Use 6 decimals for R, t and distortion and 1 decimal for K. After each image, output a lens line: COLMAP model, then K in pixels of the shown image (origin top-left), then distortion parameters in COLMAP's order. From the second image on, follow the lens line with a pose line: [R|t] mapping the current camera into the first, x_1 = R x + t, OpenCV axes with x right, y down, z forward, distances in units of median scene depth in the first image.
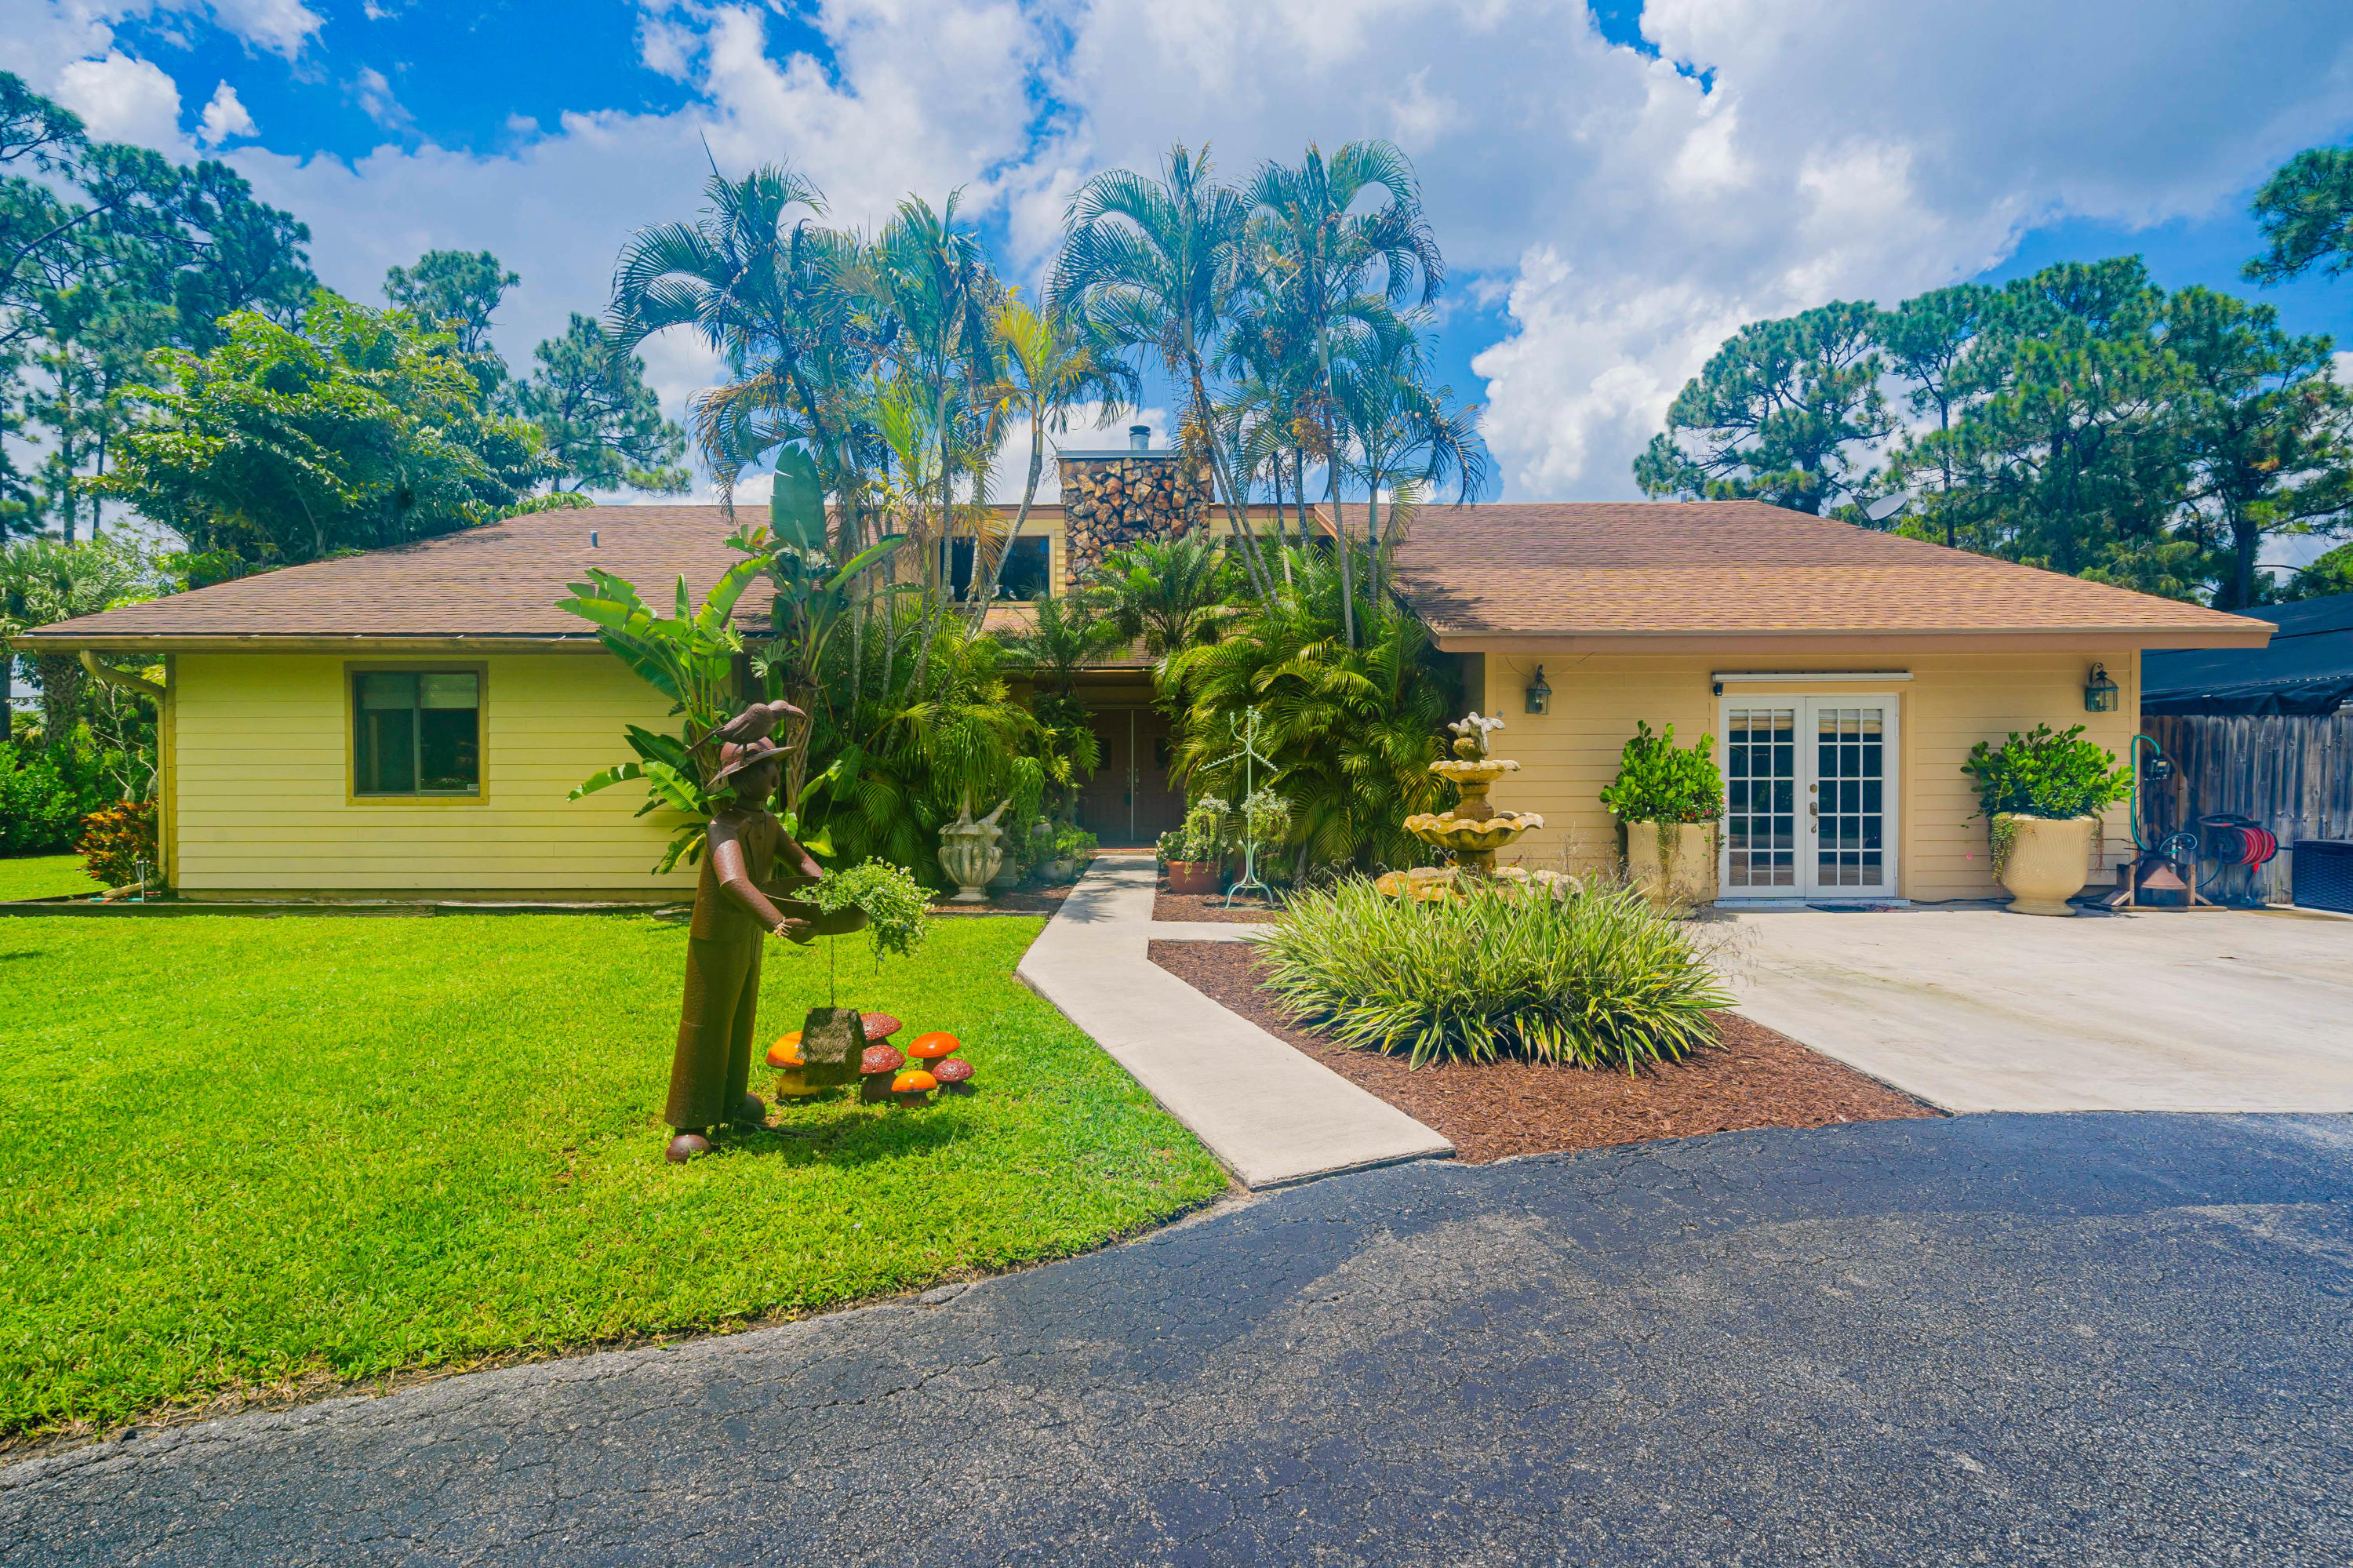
lens RADIAL K [[1079.4, 0, 1167.2], [0, 1079.4, 794.9], [0, 0, 1]] dist [-0.006399, 0.000150]
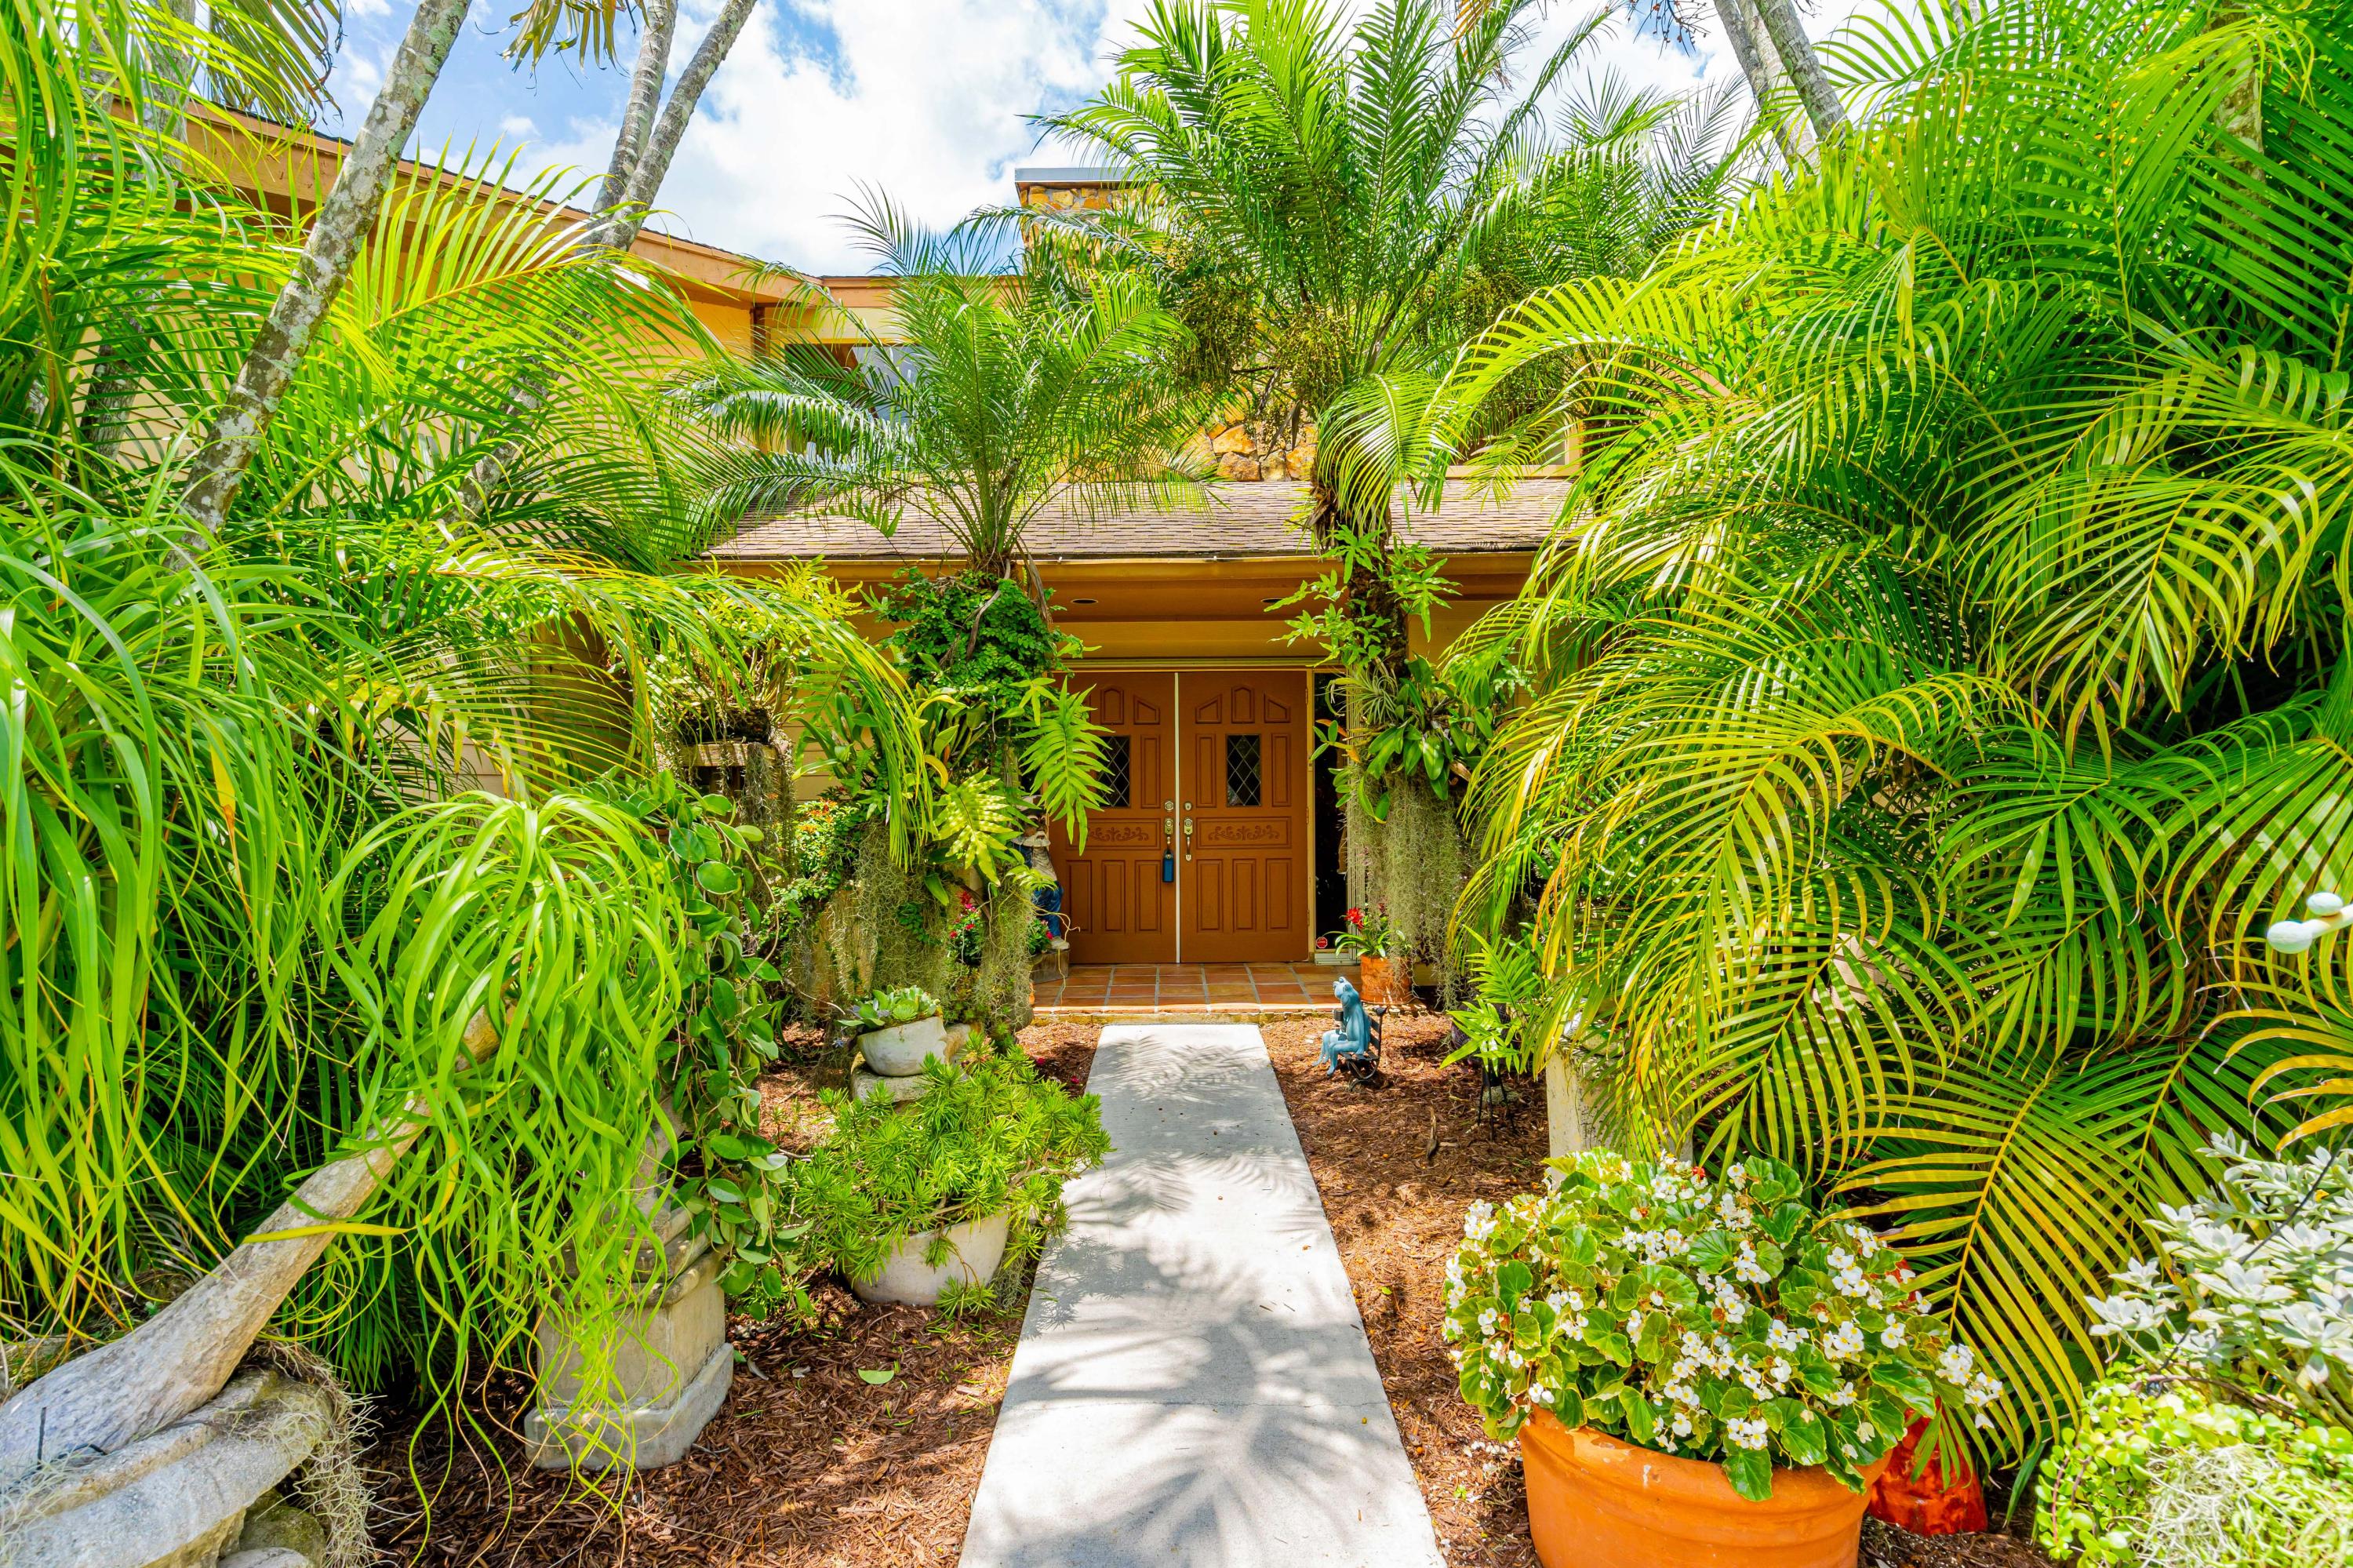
lens RADIAL K [[1079.4, 0, 1167.2], [0, 1079.4, 794.9], [0, 0, 1]] dist [-0.006399, 0.000150]
pose [[0.999840, -0.009308, -0.015285, -0.043074], [0.009133, 0.999892, -0.011481, -0.027440], [0.015390, 0.011340, 0.999817, 0.708584]]
